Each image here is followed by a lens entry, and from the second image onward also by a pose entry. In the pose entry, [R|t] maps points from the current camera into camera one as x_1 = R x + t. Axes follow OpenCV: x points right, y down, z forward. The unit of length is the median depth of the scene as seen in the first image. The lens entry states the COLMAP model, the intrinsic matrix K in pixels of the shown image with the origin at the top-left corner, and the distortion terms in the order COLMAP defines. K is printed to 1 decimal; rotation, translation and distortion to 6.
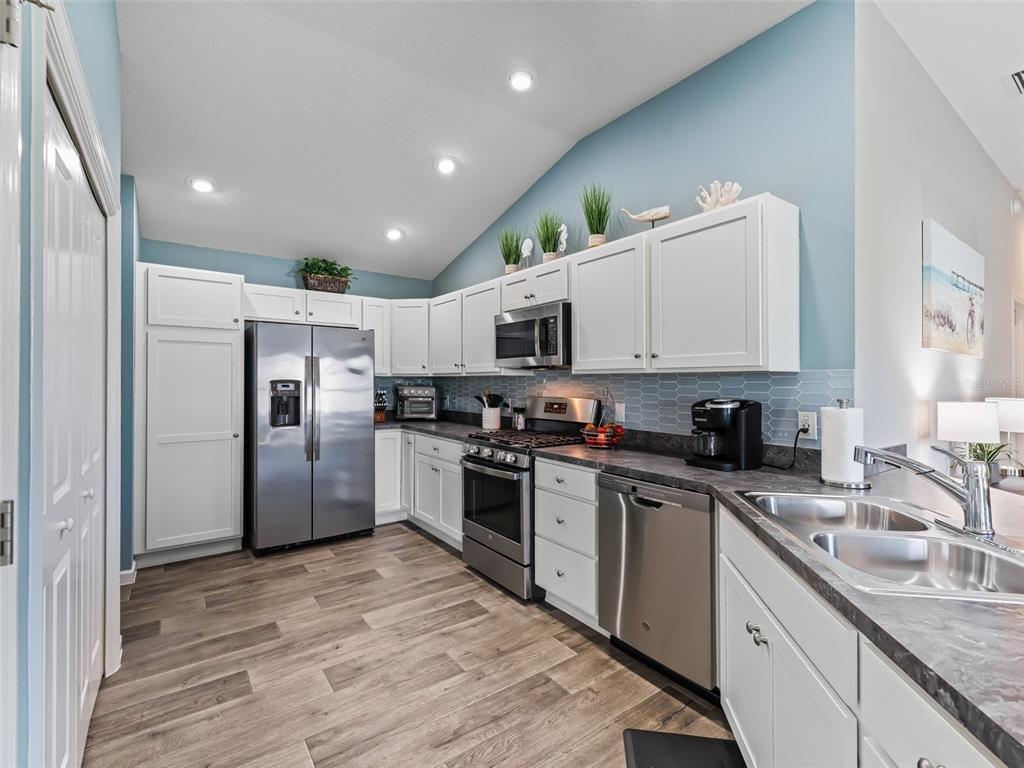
lens RADIAL K [[469.7, 0, 512.0], [0, 469.7, 384.0], [0, 0, 1]] dist [0.000549, 0.000116]
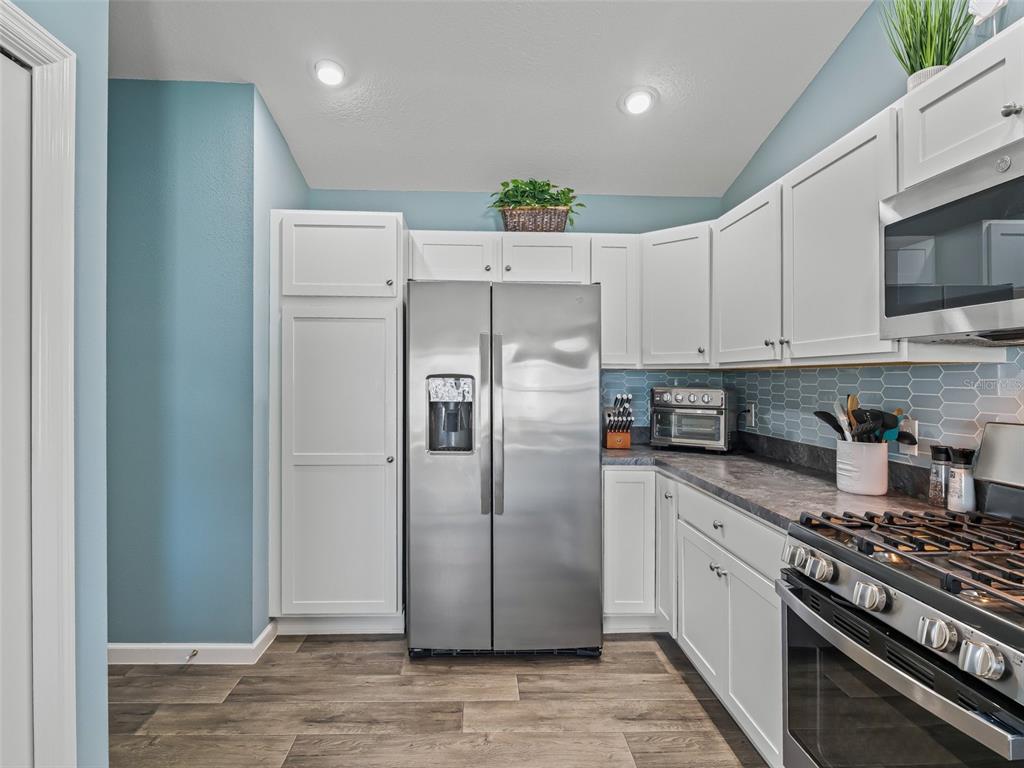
lens RADIAL K [[514.0, 0, 510.8], [0, 514.0, 371.6], [0, 0, 1]] dist [0.003418, -0.000174]
pose [[0.826512, -0.004253, -0.562903, -0.044244], [-0.007246, 0.999808, -0.018192, -0.000852], [0.562872, 0.019115, 0.826323, 0.451781]]
